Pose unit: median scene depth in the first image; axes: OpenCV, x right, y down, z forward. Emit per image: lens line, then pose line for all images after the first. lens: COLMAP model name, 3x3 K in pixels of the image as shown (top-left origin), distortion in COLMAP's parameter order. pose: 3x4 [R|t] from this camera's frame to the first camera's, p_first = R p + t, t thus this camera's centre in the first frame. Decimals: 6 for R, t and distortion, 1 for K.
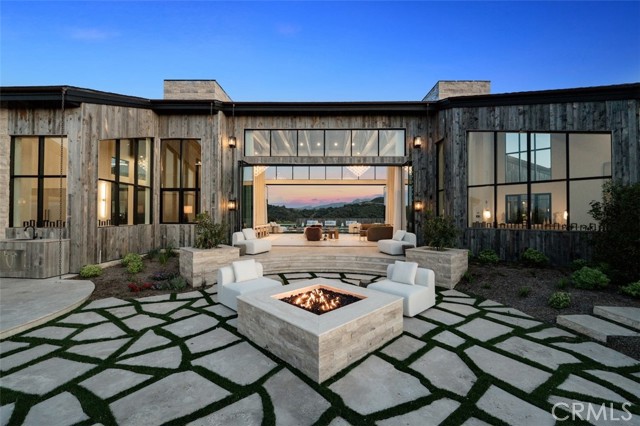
lens RADIAL K [[257.0, 0, 320.0], [0, 257.0, 213.0], [0, 0, 1]] dist [-0.007234, -0.000261]
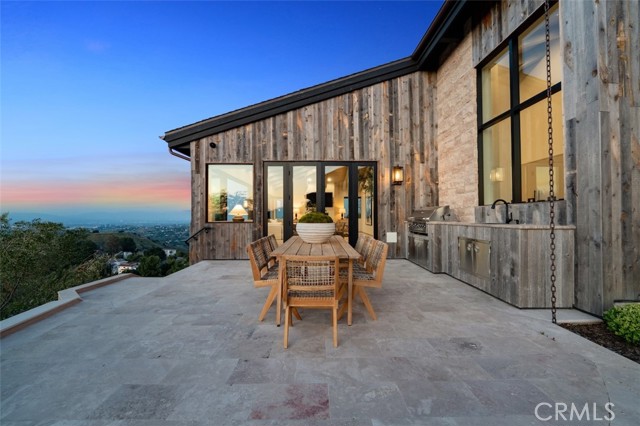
lens RADIAL K [[257.0, 0, 320.0], [0, 257.0, 213.0], [0, 0, 1]] dist [-0.007234, -0.000261]
pose [[0.040416, -0.016627, -0.999045, -0.575894], [0.013060, 0.999785, -0.016111, 0.081652], [0.999098, -0.012396, 0.040625, 0.563507]]
